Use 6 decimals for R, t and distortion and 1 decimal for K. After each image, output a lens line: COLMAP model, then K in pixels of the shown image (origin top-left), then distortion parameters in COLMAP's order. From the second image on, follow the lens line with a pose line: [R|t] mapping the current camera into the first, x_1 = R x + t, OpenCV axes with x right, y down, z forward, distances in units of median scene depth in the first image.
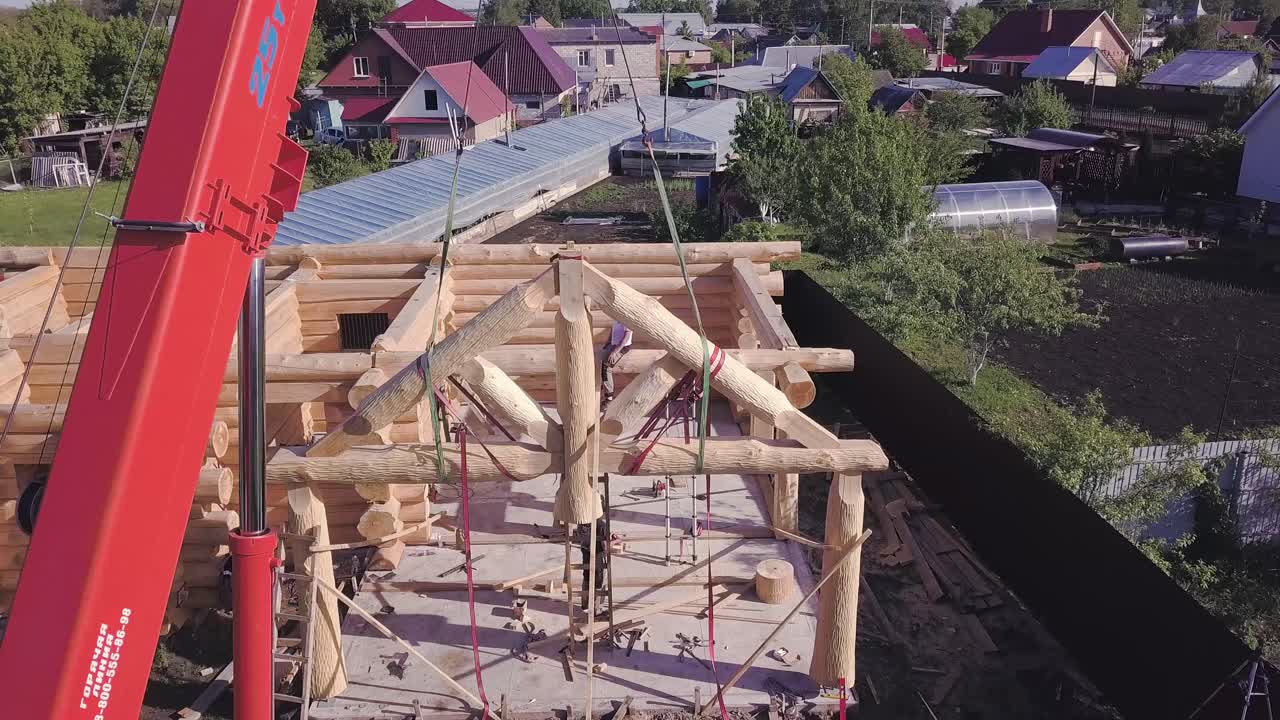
lens RADIAL K [[1031.8, 0, 640.0], [0, 1031.8, 360.0], [0, 0, 1]] dist [0.001880, 0.001143]
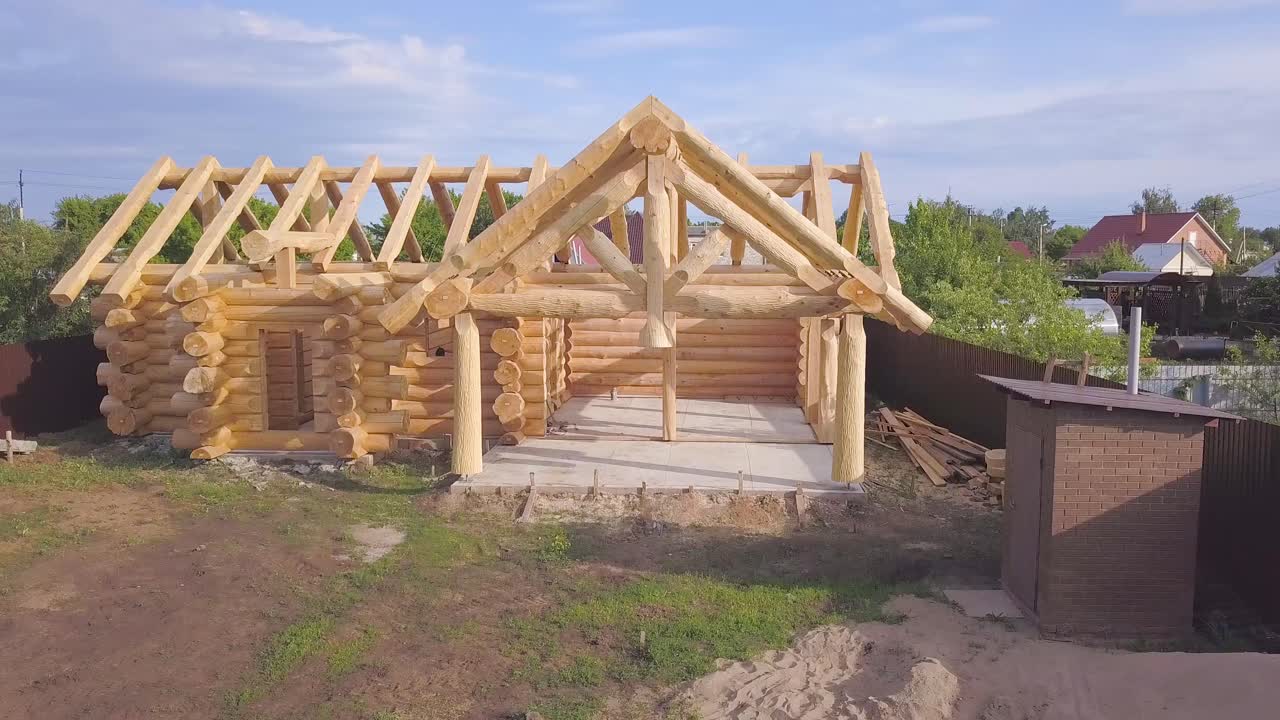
lens RADIAL K [[1023.9, 0, 640.0], [0, 1023.9, 360.0], [0, 0, 1]] dist [0.003330, 0.003385]
pose [[0.993323, 0.019099, -0.113779, 0.009894], [-0.043304, 0.975817, -0.214255, 0.059479], [0.106935, 0.217752, 0.970128, -0.040191]]
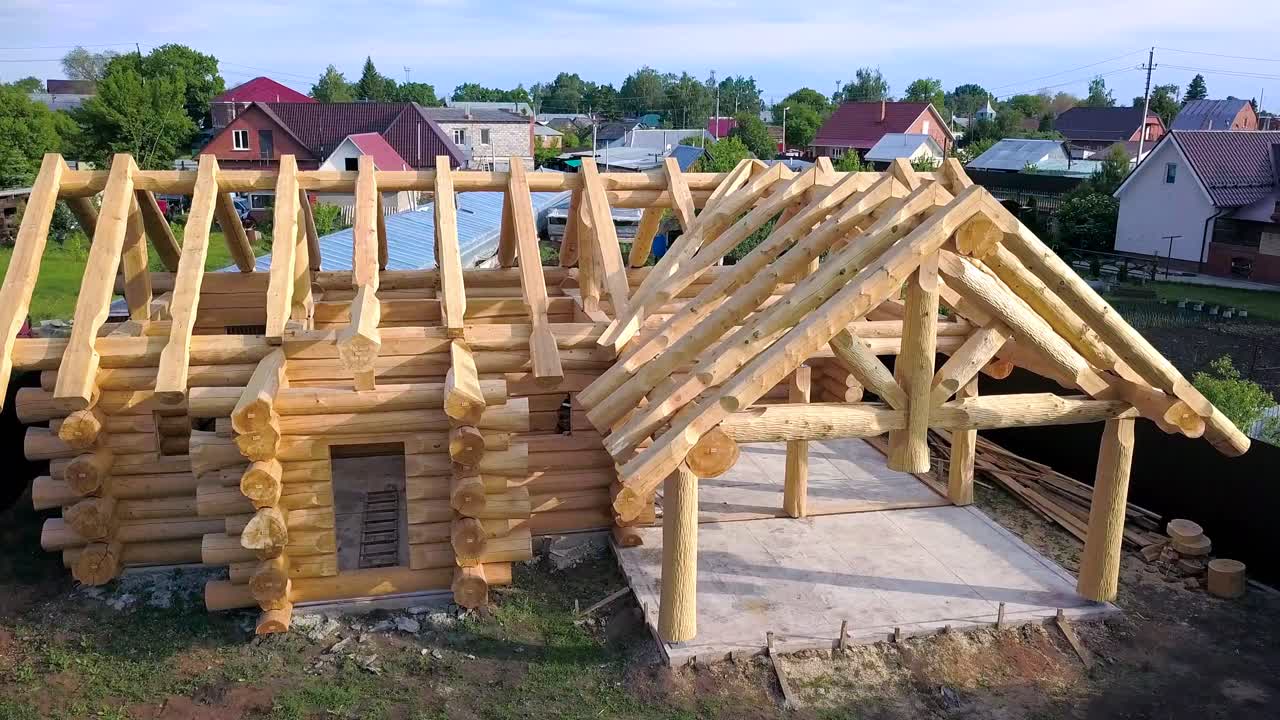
lens RADIAL K [[1031.8, 0, 640.0], [0, 1031.8, 360.0], [0, 0, 1]] dist [0.001880, 0.001143]
pose [[0.982922, -0.024497, 0.182384, -0.071125], [0.039647, 0.996015, -0.079888, 0.014676], [-0.179700, 0.085755, 0.979977, -0.008267]]
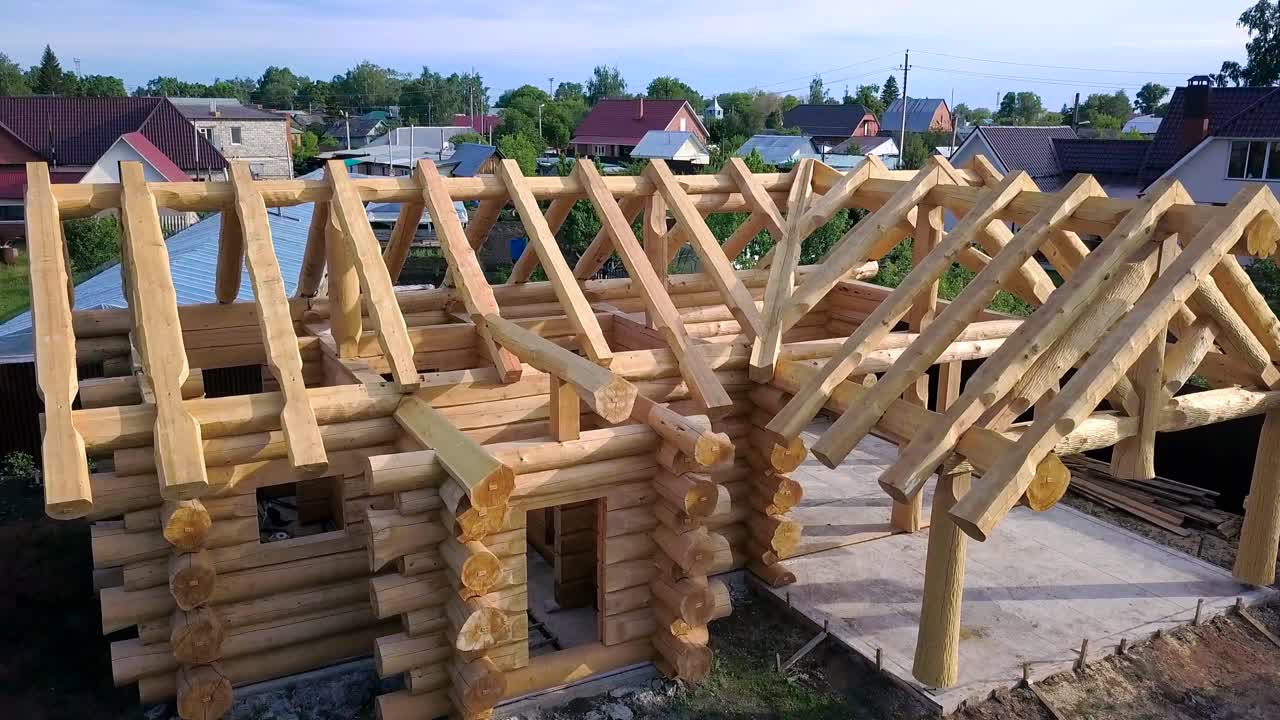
lens RADIAL K [[1031.8, 0, 640.0], [0, 1031.8, 360.0], [0, 0, 1]] dist [0.001880, 0.001143]
pose [[0.895001, -0.085395, 0.437814, -0.128874], [0.121629, 0.991032, -0.055341, 0.003790], [-0.429161, 0.102782, 0.897361, 0.029081]]
